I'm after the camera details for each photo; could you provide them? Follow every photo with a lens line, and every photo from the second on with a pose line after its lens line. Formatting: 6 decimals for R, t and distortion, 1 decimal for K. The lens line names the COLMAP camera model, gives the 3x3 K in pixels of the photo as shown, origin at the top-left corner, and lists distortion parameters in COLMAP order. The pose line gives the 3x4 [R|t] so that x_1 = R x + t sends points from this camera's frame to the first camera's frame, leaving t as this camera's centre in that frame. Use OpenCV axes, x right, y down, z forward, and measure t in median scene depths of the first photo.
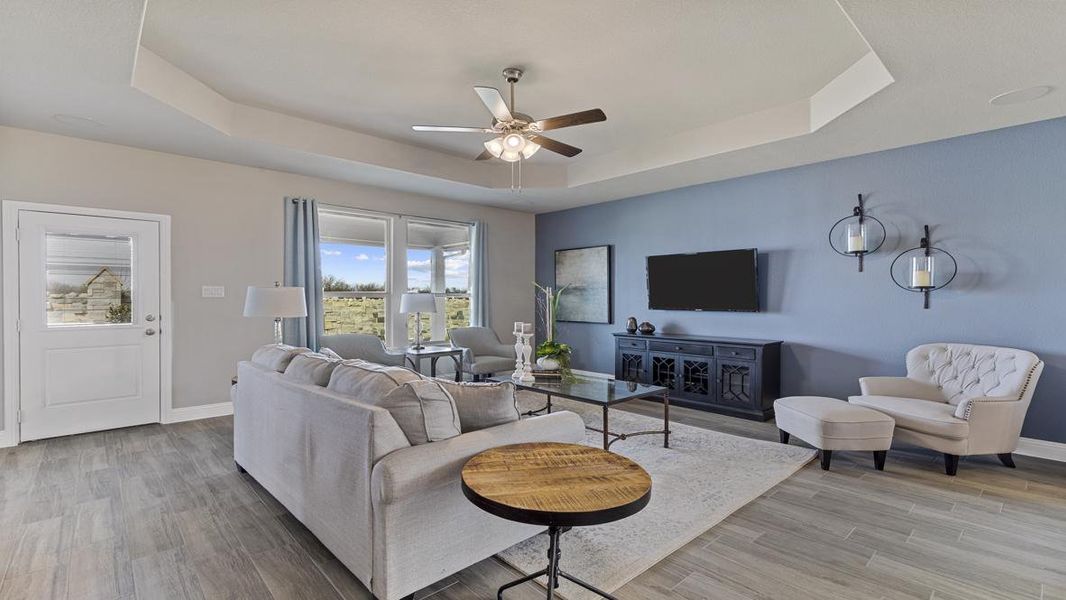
lens RADIAL K [[478.4, 0, 534.0], [0, 478.4, 297.9], [0, 0, 1]] dist [0.004829, 0.000269]
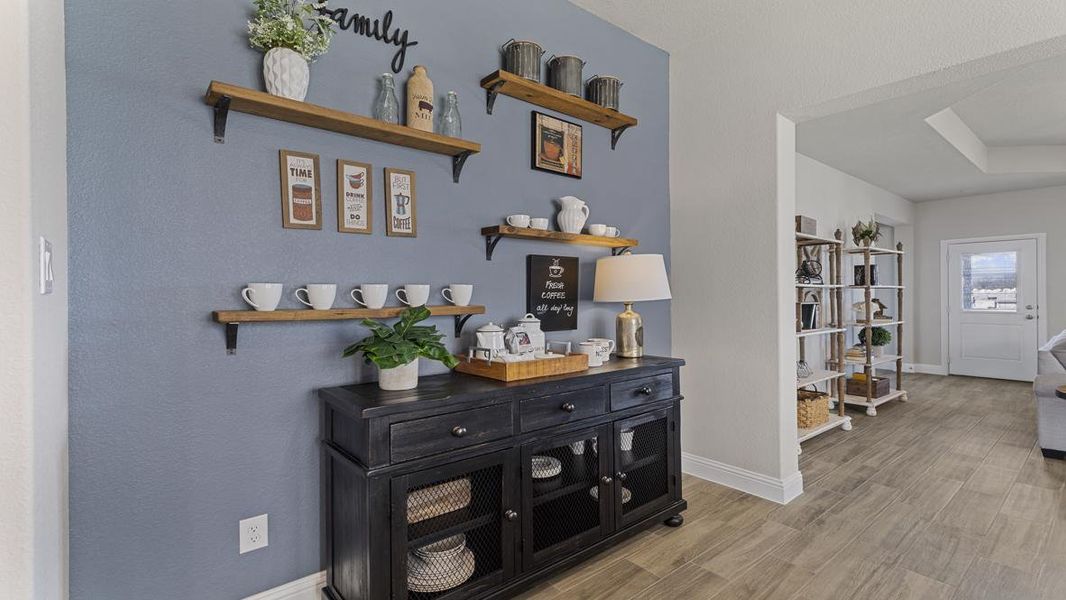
lens RADIAL K [[478.4, 0, 537.4], [0, 478.4, 295.1], [0, 0, 1]] dist [0.004829, 0.000269]
pose [[-0.052173, -0.000882, -0.998638, 0.678151], [0.004729, 0.999988, -0.001130, 0.000718], [0.998627, -0.004782, -0.052168, -0.369481]]
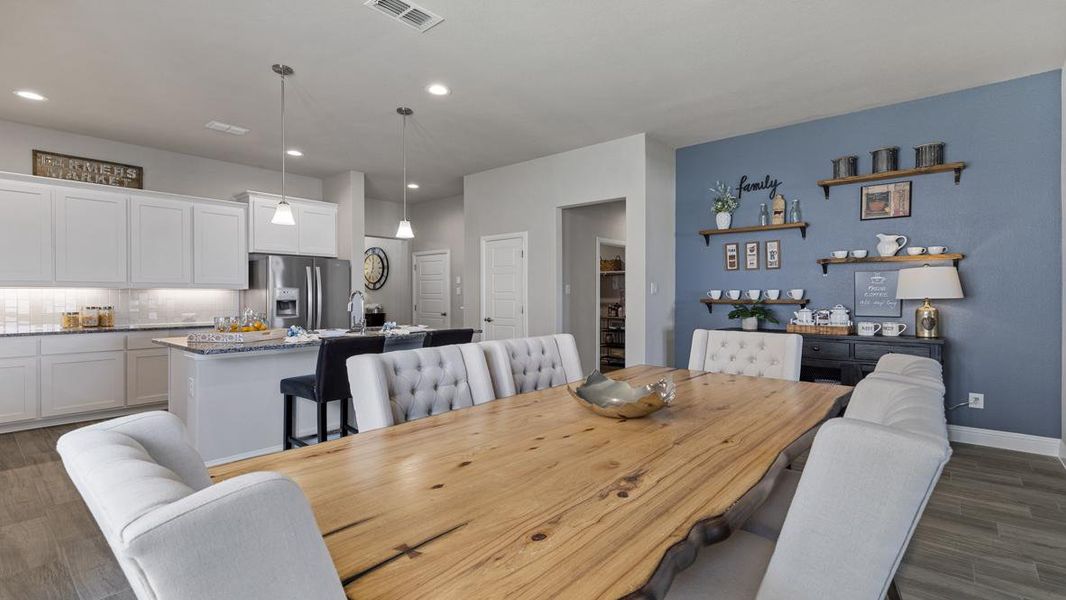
lens RADIAL K [[478.4, 0, 537.8], [0, 478.4, 303.2], [0, 0, 1]] dist [0.004829, 0.000269]
pose [[-0.992603, 0.000718, -0.121403, 0.872155], [-0.001627, 0.999814, 0.019218, 0.000074], [0.121394, 0.019273, -0.992417, 0.449850]]
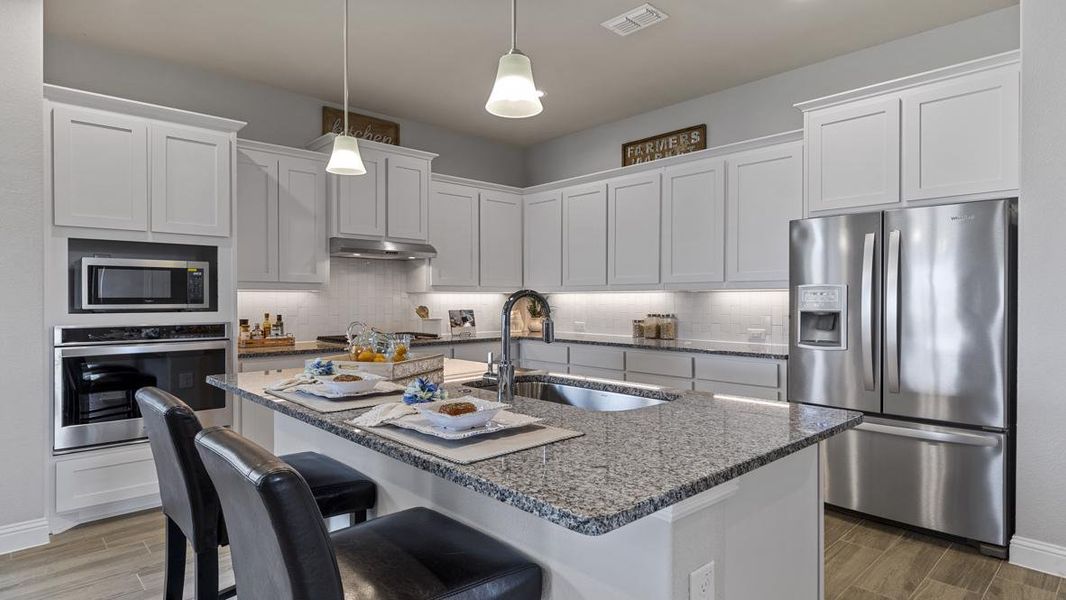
lens RADIAL K [[570.9, 0, 538.1], [0, 570.9, 300.7], [0, 0, 1]] dist [0.000176, 0.000449]
pose [[-0.005300, -0.004268, 0.999977, 0.680128], [0.002825, 0.999987, 0.004283, 0.000806], [-0.999982, 0.002847, -0.005287, -0.516516]]
